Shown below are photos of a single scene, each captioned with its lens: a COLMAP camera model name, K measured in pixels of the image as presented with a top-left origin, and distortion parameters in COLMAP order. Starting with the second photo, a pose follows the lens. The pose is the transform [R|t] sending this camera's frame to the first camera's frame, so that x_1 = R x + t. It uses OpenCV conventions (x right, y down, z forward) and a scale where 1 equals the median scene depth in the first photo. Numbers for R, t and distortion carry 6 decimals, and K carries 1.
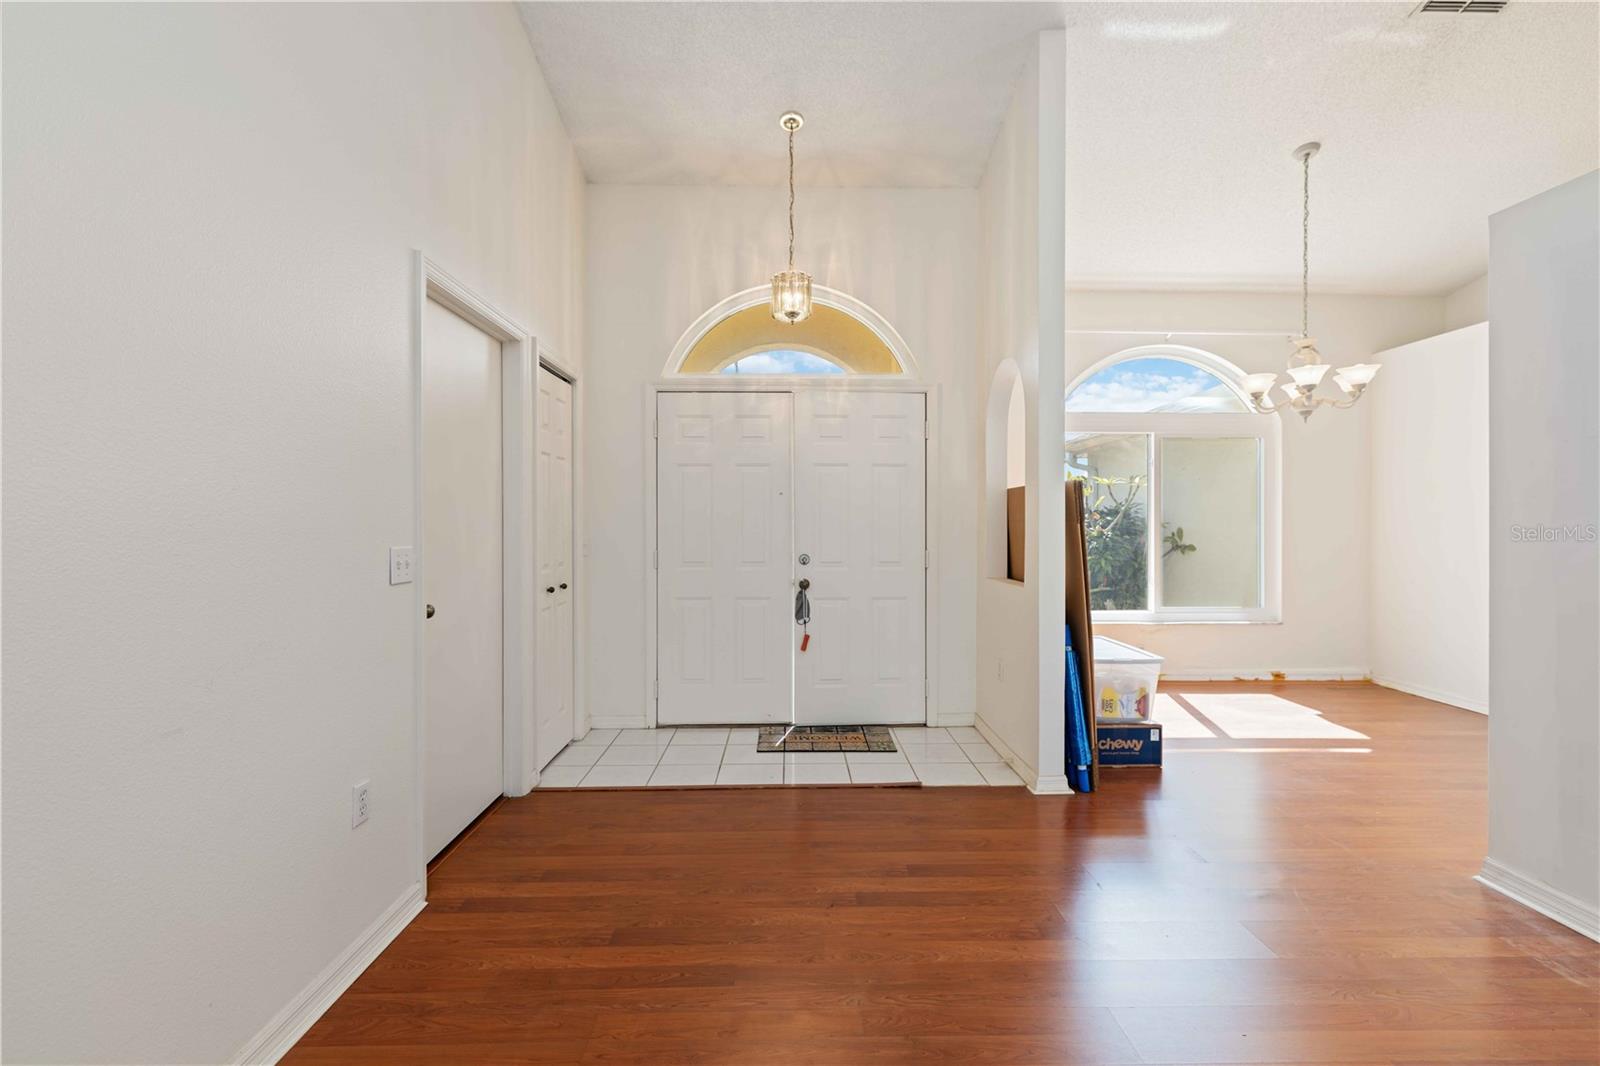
lens RADIAL K [[705.9, 0, 799.5], [0, 705.9, 525.1], [0, 0, 1]] dist [0.002893, 0.000419]
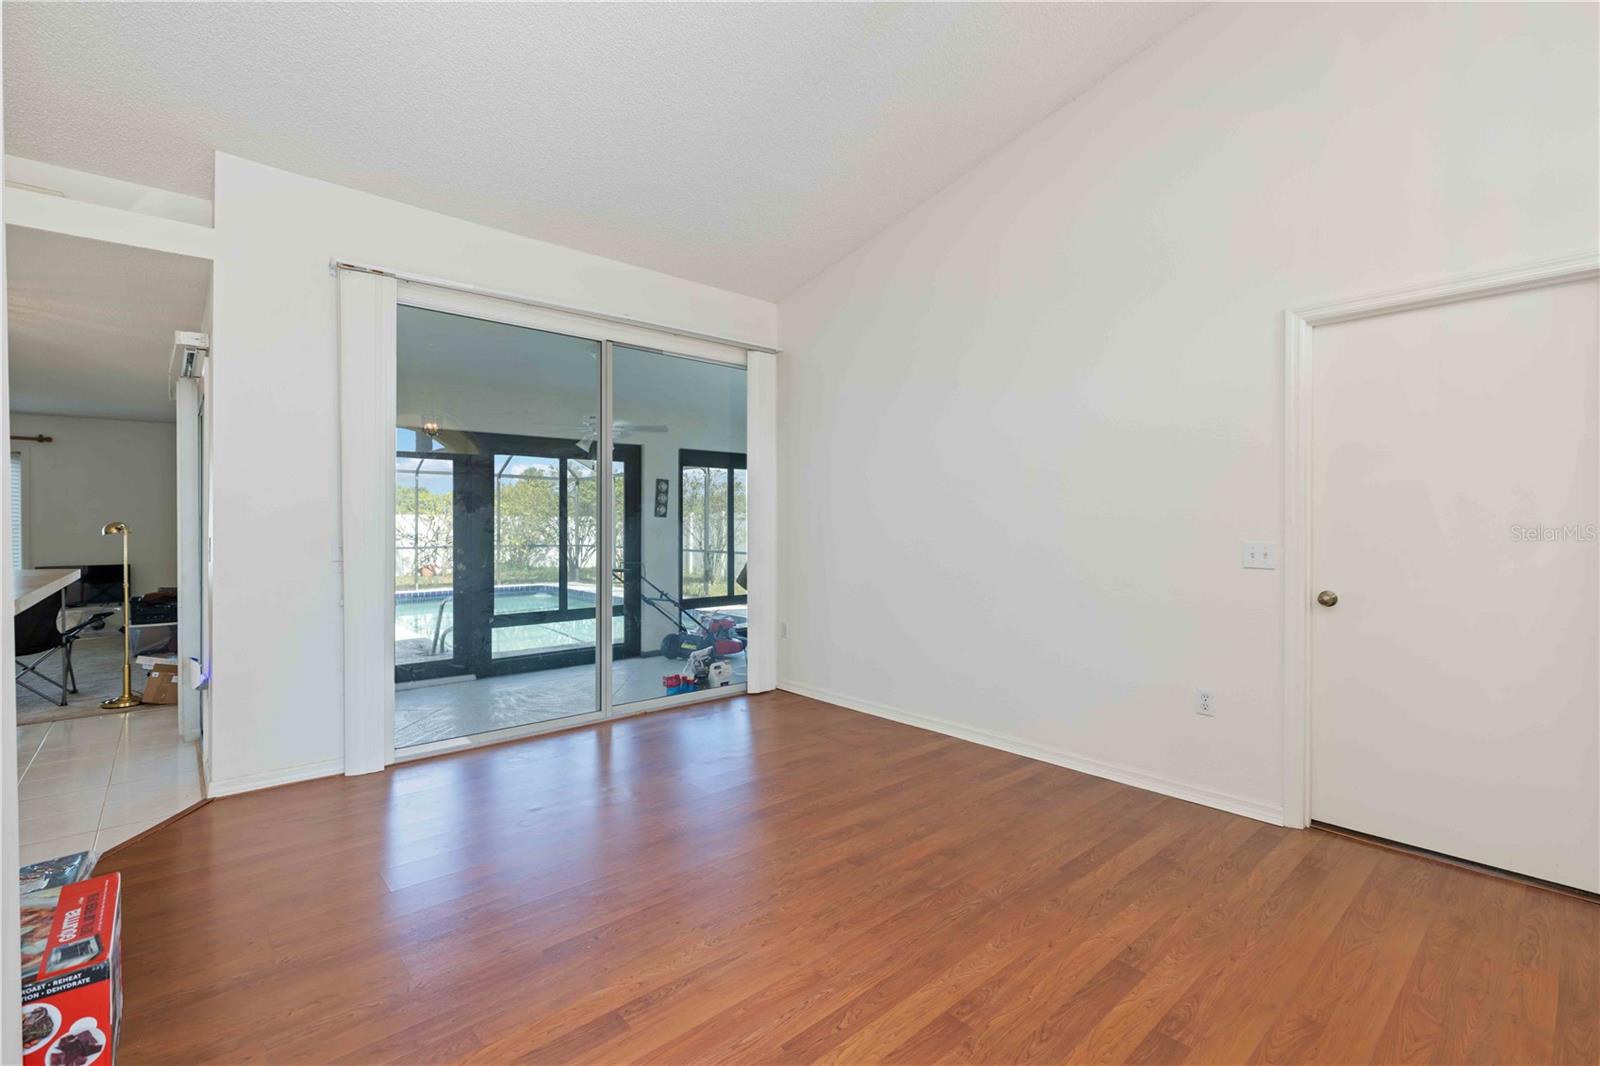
lens RADIAL K [[705.9, 0, 799.5], [0, 705.9, 525.1], [0, 0, 1]] dist [0.002893, 0.000419]
pose [[-0.767452, -0.001293, -0.641105, 0.385234], [-0.005369, 0.999976, 0.004411, -0.001869], [0.641084, 0.006827, -0.767441, 0.575115]]
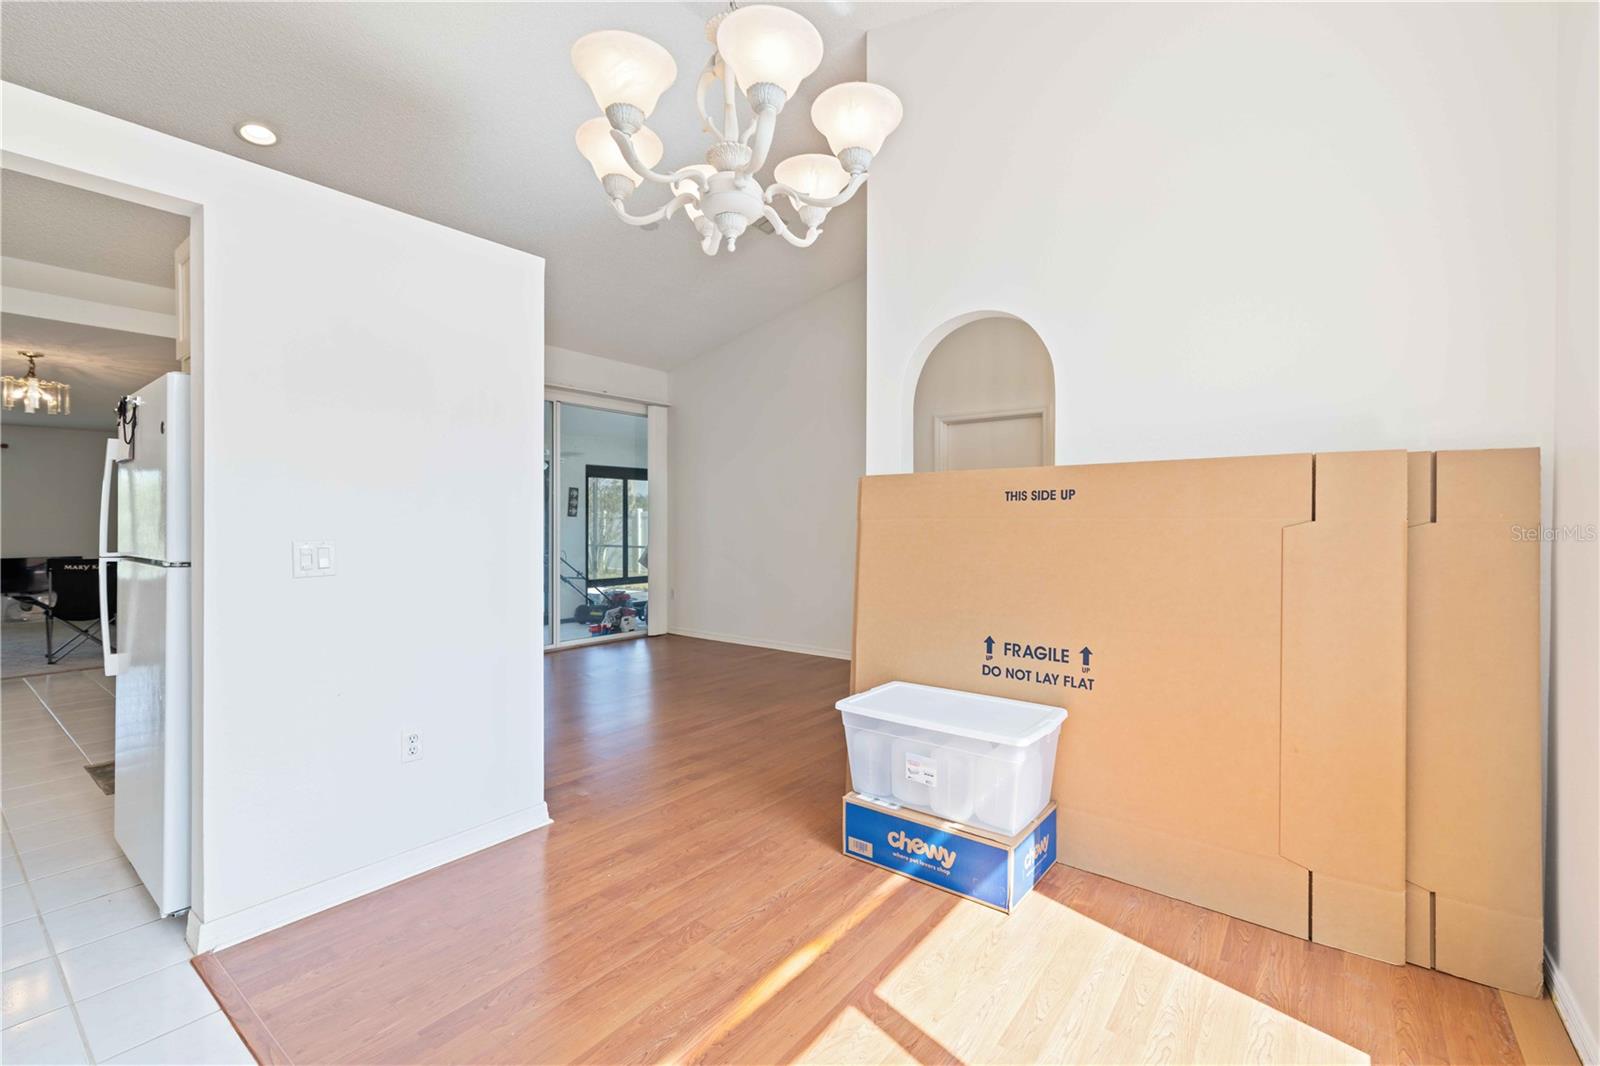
lens RADIAL K [[705.9, 0, 799.5], [0, 705.9, 525.1], [0, 0, 1]] dist [0.002893, 0.000419]
pose [[-0.636516, -0.001817, -0.771261, 0.718412], [-0.008205, 0.999957, 0.004416, -0.001192], [0.771220, 0.009139, -0.636504, 0.925651]]
